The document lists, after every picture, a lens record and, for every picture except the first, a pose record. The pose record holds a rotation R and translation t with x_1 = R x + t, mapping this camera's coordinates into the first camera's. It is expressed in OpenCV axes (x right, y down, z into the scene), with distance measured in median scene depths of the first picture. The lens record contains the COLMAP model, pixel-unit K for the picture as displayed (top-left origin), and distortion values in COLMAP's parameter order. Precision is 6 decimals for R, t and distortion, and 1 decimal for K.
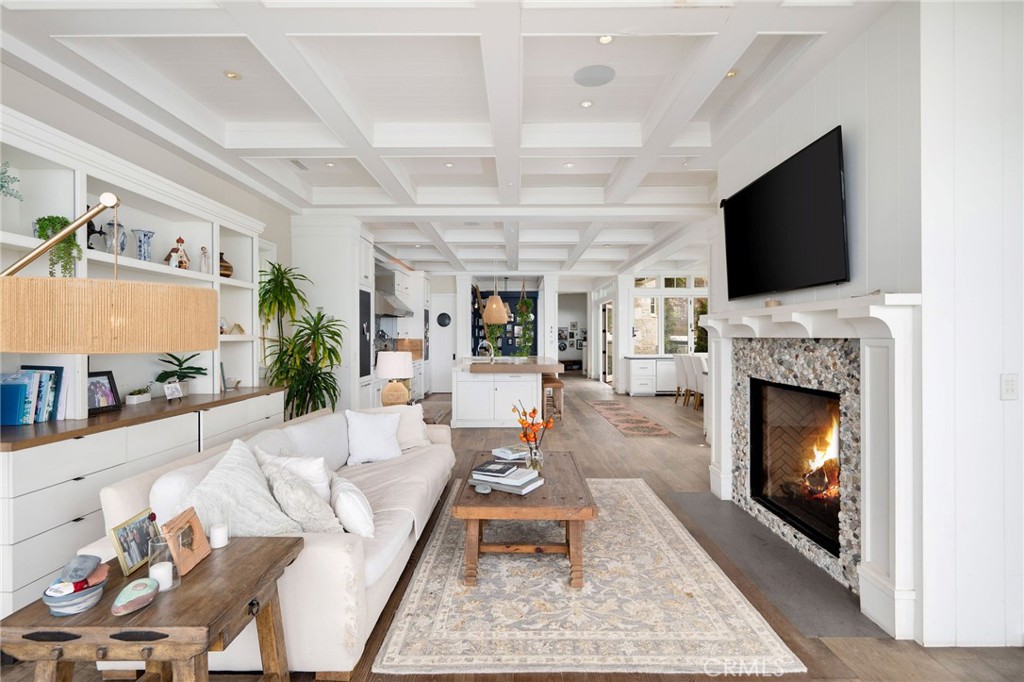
lens RADIAL K [[509.8, 0, 513.6], [0, 509.8, 337.1], [0, 0, 1]] dist [-0.004220, 0.000030]
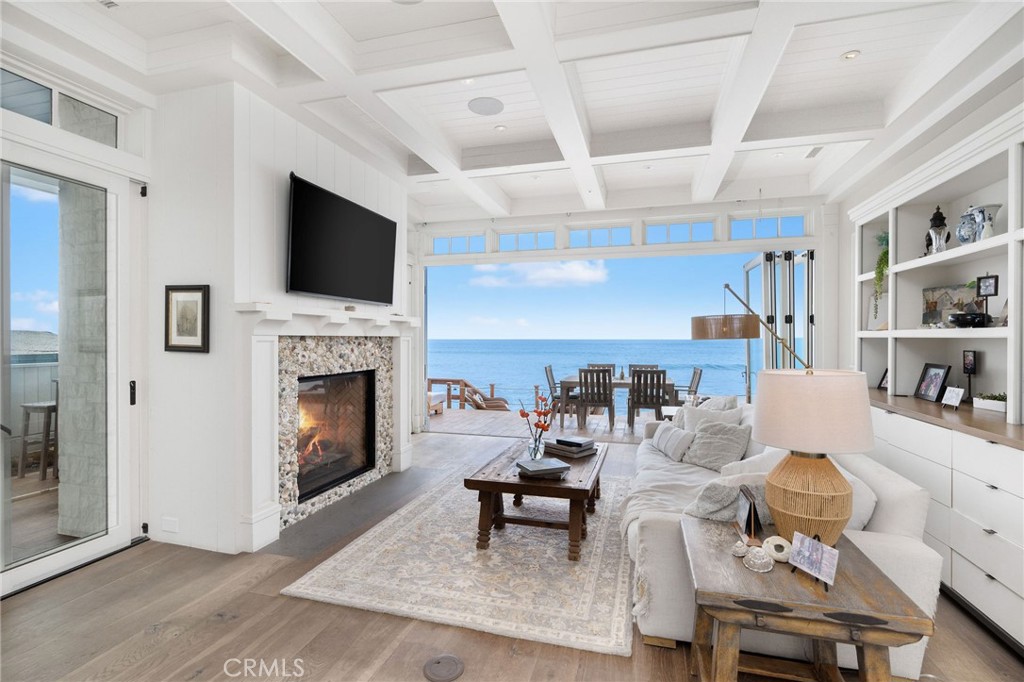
lens RADIAL K [[469.9, 0, 512.8], [0, 469.9, 338.1], [0, 0, 1]] dist [0.001634, 0.000040]
pose [[-0.963945, -0.003883, 0.266074, -0.195612], [-0.003548, 0.999992, 0.001740, 0.002962], [-0.266078, 0.000733, -0.963951, 2.203407]]
